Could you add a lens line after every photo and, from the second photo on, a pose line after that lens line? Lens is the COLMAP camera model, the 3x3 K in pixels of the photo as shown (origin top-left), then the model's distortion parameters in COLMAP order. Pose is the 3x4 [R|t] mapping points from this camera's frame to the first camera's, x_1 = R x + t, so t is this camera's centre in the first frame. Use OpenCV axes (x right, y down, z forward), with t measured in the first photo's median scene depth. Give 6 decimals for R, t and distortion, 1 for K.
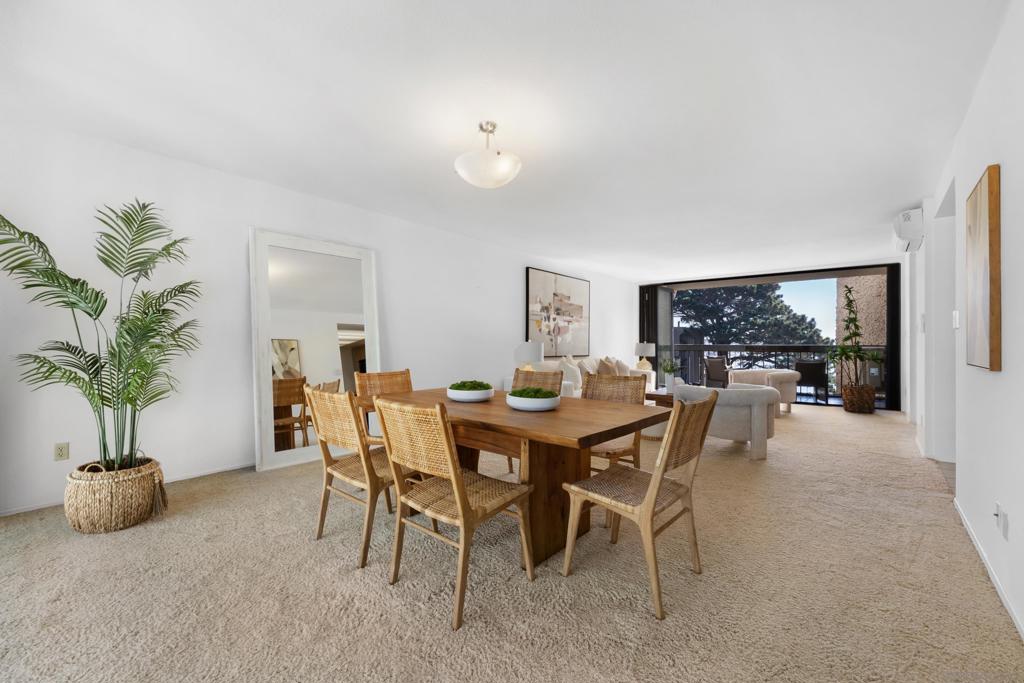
lens RADIAL K [[430.4, 0, 508.5], [0, 430.4, 342.7], [0, 0, 1]] dist [-0.000315, 0.000201]
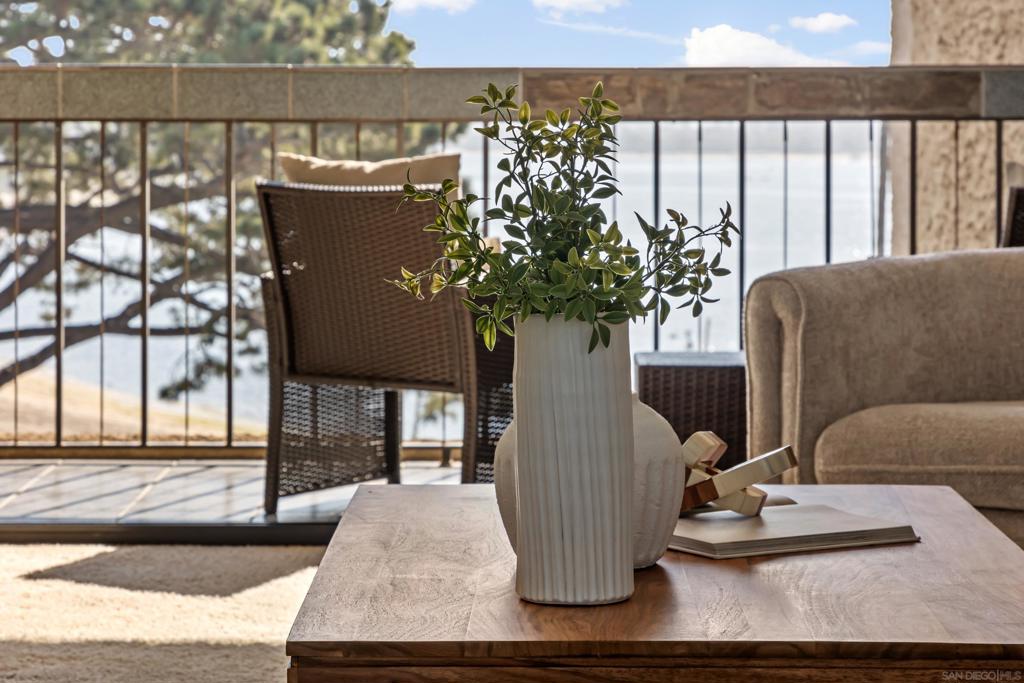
lens RADIAL K [[2941.2, 0, 512.0], [0, 2941.2, 341.5], [0, 0, 1]] dist [-0.008852, -0.974425]
pose [[0.768526, -0.045491, 0.638199, 0.045185], [-0.001119, 0.997372, 0.072440, 0.030125], [-0.639817, -0.056387, 0.766456, 0.509574]]
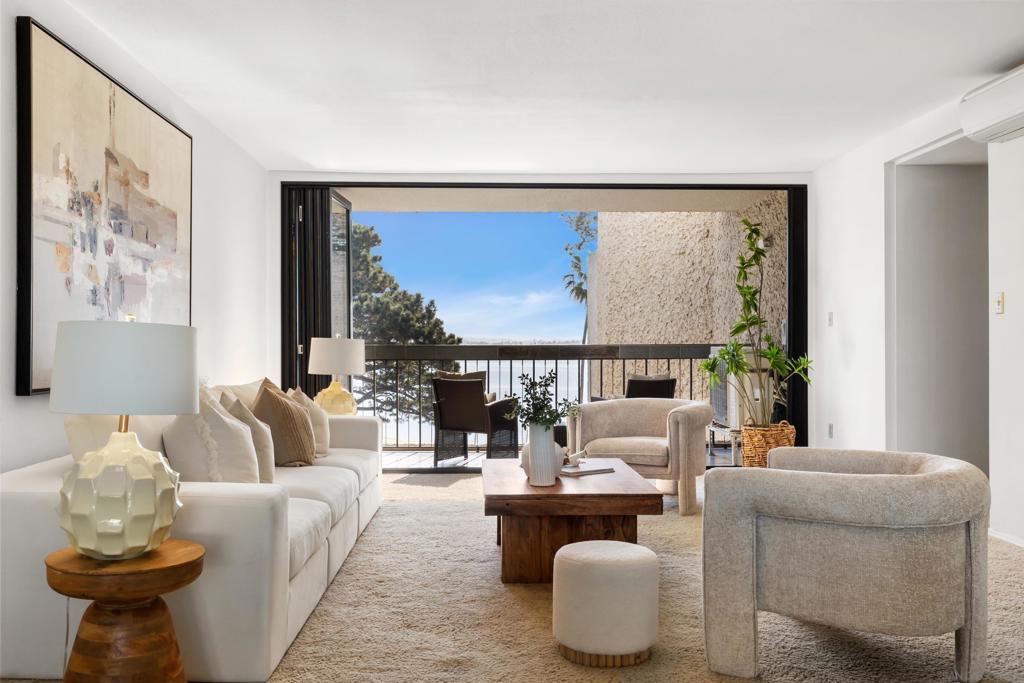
lens RADIAL K [[899.1, 0, 507.0], [0, 899.1, 343.8], [0, 0, 1]] dist [0.000803, 0.000008]
pose [[0.740352, -0.000454, 0.672219, -0.085771], [0.001377, 0.999999, -0.000841, 0.006763], [-0.672218, 0.001548, 0.740352, 0.410215]]
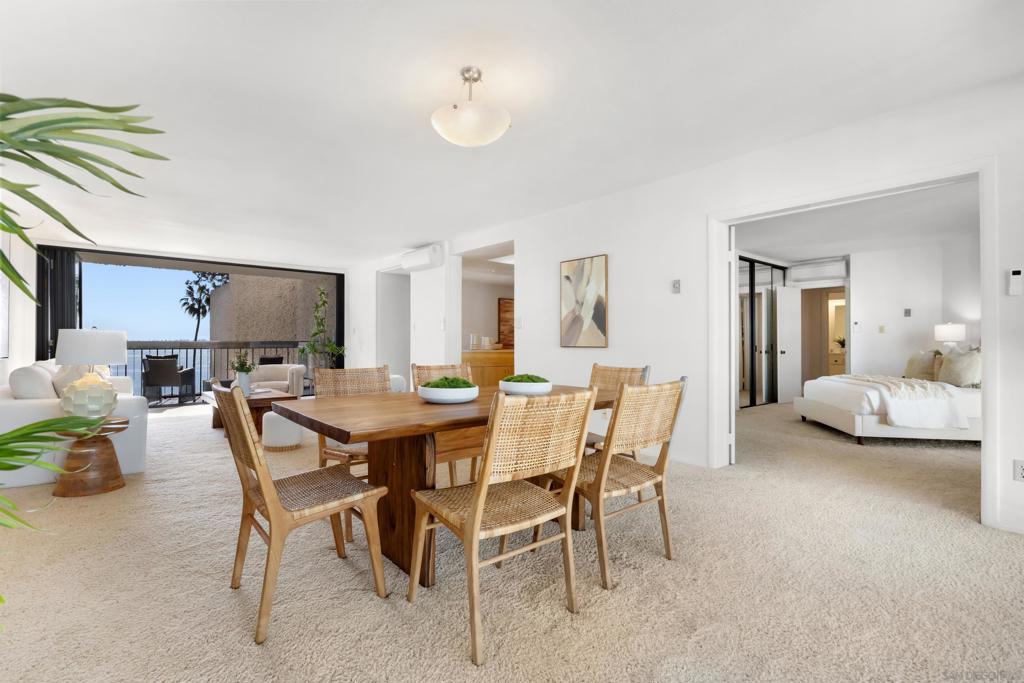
lens RADIAL K [[488.6, 0, 512.0], [0, 488.6, 341.5], [0, 0, 1]] dist [-0.004143, -0.000290]
pose [[0.161338, 0.002506, 0.986896, -0.364245], [-0.002557, 0.999994, -0.002121, 0.008928], [-0.986896, -0.002182, 0.161343, 0.282807]]
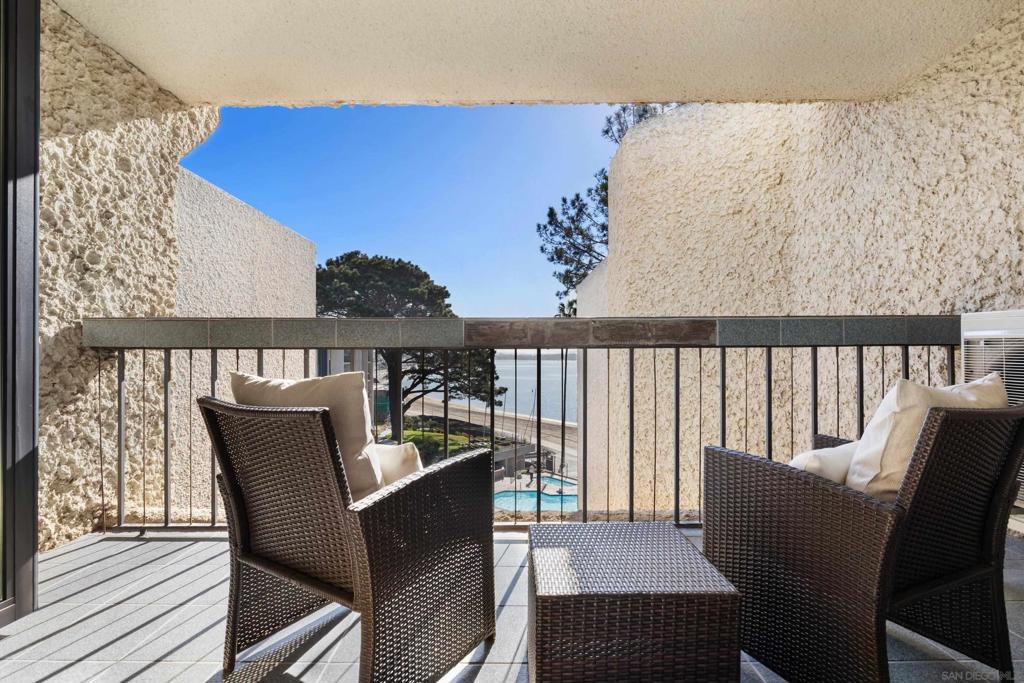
lens RADIAL K [[462.0, 0, 511.7], [0, 462.0, 354.4], [0, 0, 1]] dist [-0.003621, -0.000340]
pose [[0.757725, 0.000633, 0.652573, 0.554058], [0.002032, 0.999992, -0.003329, 0.032851], [-0.652570, 0.003849, 0.757718, 1.075128]]
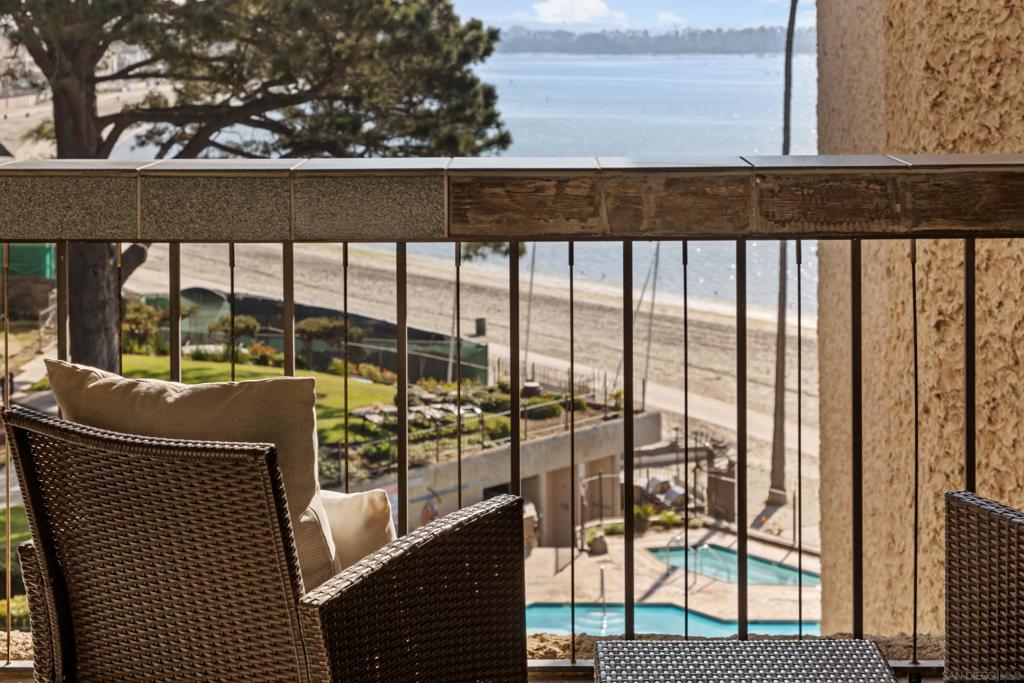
lens RADIAL K [[1952.9, 0, 511.6], [0, 1952.9, 113.4], [0, 0, 1]] dist [0.193407, -1.724963]
pose [[0.774351, -0.028998, 0.632092, 0.405769], [0.005104, 0.999203, 0.039587, -0.028093], [-0.632736, -0.027428, 0.773881, 0.902516]]
